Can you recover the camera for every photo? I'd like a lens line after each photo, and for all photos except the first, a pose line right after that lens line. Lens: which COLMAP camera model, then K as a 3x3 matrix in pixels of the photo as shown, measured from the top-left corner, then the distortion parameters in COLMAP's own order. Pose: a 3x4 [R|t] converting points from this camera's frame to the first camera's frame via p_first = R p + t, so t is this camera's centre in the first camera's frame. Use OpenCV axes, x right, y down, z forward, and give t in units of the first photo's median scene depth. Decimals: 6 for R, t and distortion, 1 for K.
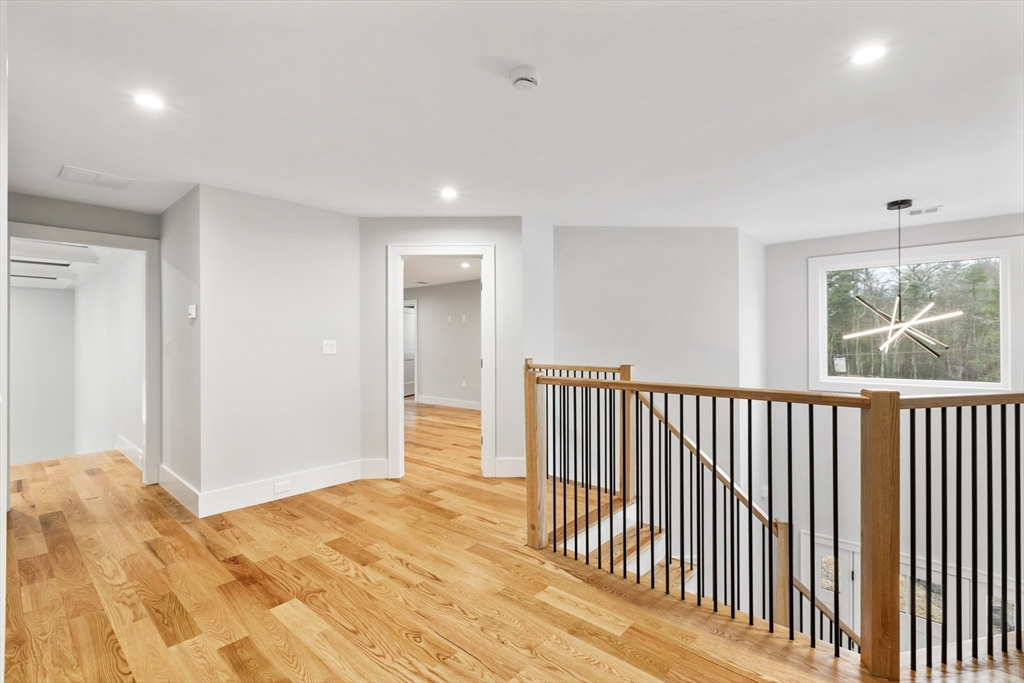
lens RADIAL K [[464.9, 0, 514.1], [0, 464.9, 340.1], [0, 0, 1]] dist [0.000960, -0.001359]
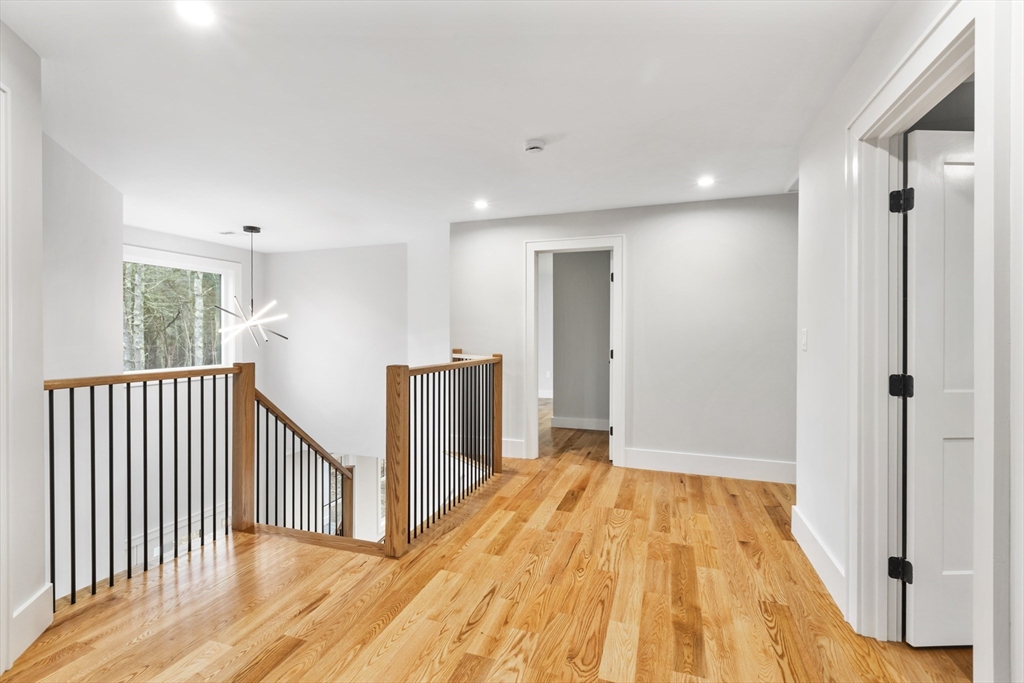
lens RADIAL K [[464.9, 0, 514.0], [0, 464.9, 337.8], [0, 0, 1]] dist [0.000960, -0.001359]
pose [[-0.393407, -0.004013, 0.919356, -1.024740], [0.001641, 0.999986, 0.005068, 0.011190], [-0.919363, 0.003503, -0.393395, 1.322995]]
